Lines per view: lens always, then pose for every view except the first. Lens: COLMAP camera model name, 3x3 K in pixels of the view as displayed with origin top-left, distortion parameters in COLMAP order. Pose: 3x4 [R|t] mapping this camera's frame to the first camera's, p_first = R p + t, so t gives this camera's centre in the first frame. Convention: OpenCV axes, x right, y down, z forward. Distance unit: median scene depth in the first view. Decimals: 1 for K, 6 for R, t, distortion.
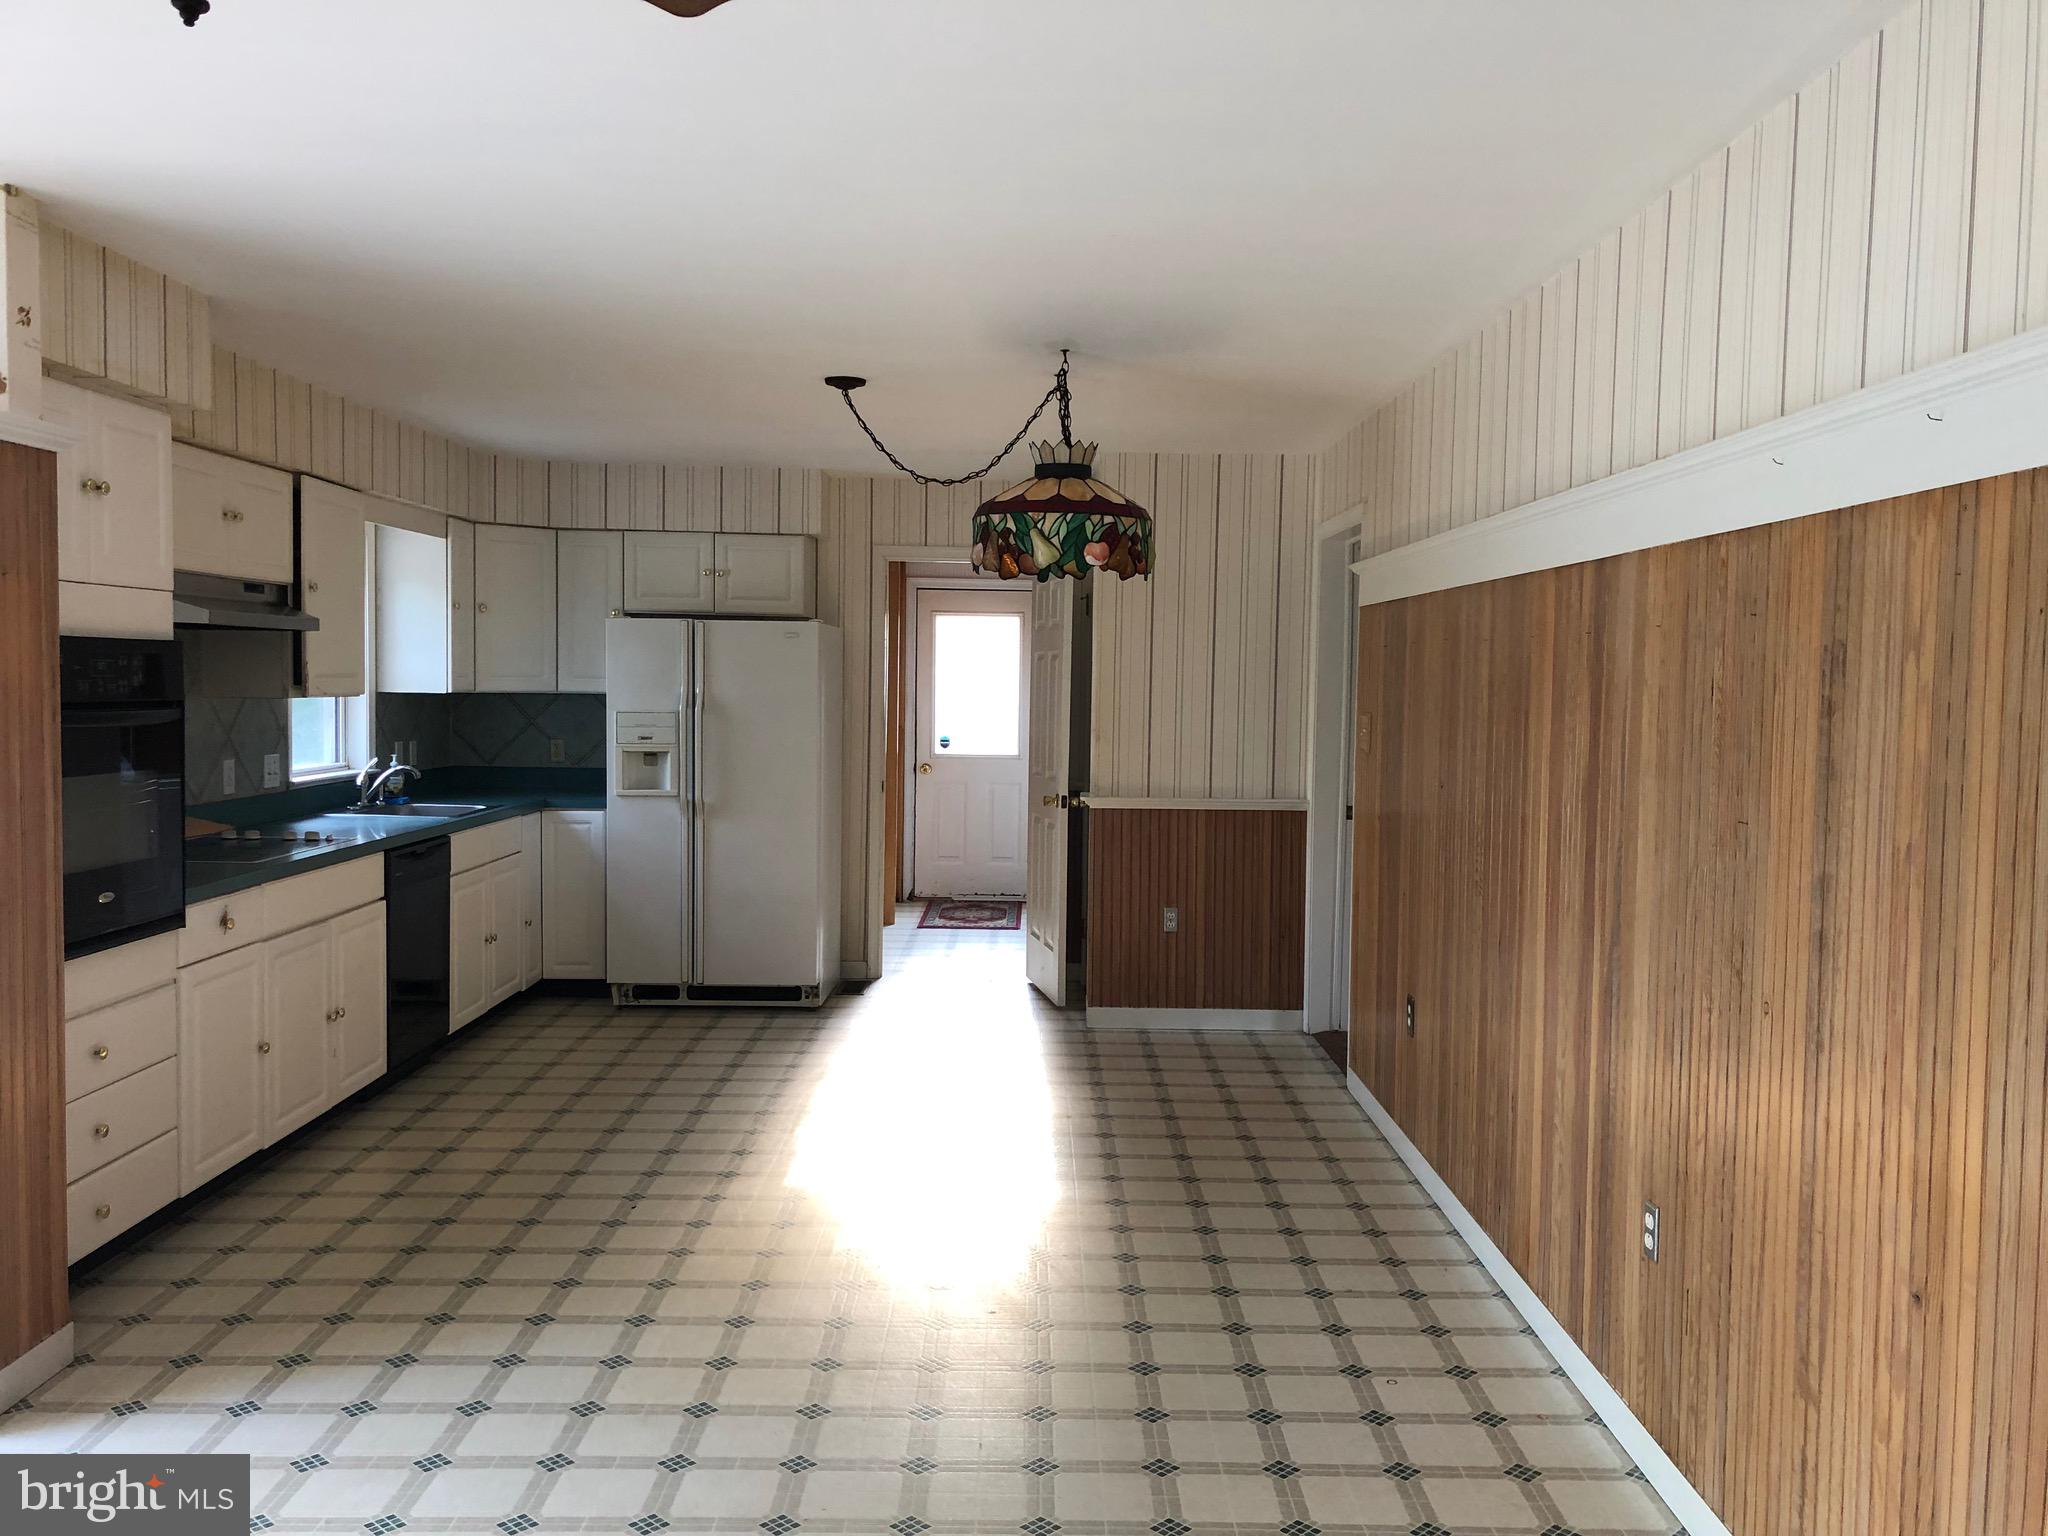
lens RADIAL K [[1692.7, 0, 1024.8], [0, 1692.7, 765.9], [0, 0, 1]] dist [0.036141, 0.004128]
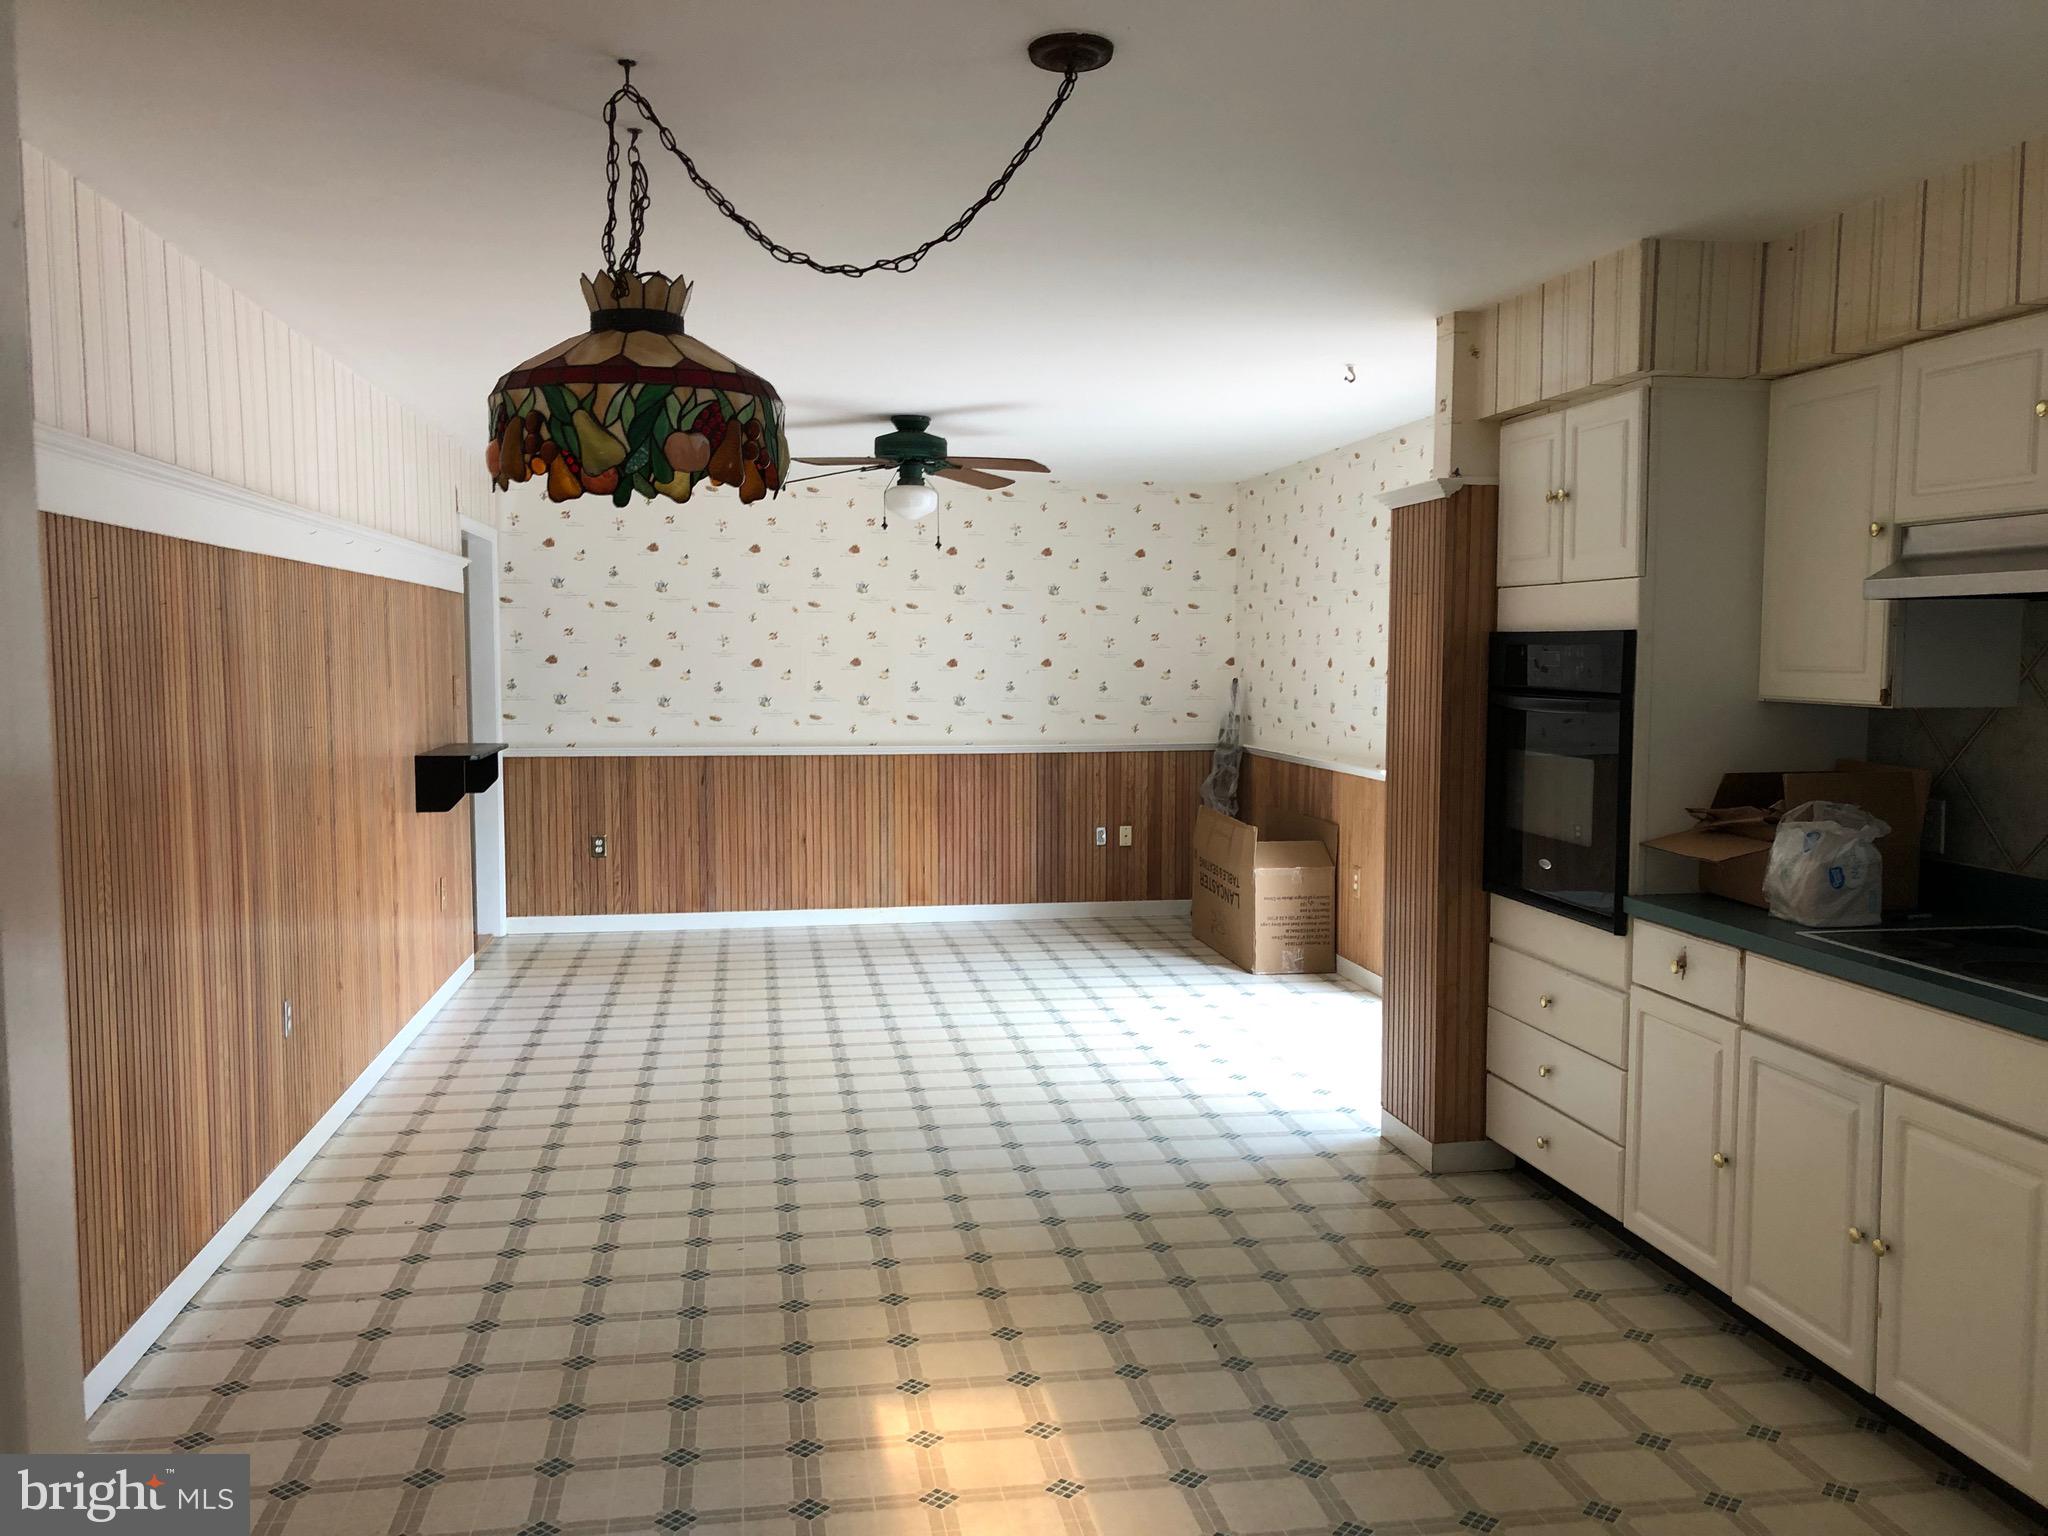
lens RADIAL K [[1692.7, 0, 1023.4], [0, 1692.7, 767.9], [0, 0, 1]] dist [0.036141, 0.004128]
pose [[-0.986798, -0.003273, -0.161922, -0.020982], [-0.023942, 0.991759, 0.125860, -0.122466], [0.160175, 0.128075, -0.978744, 2.099288]]
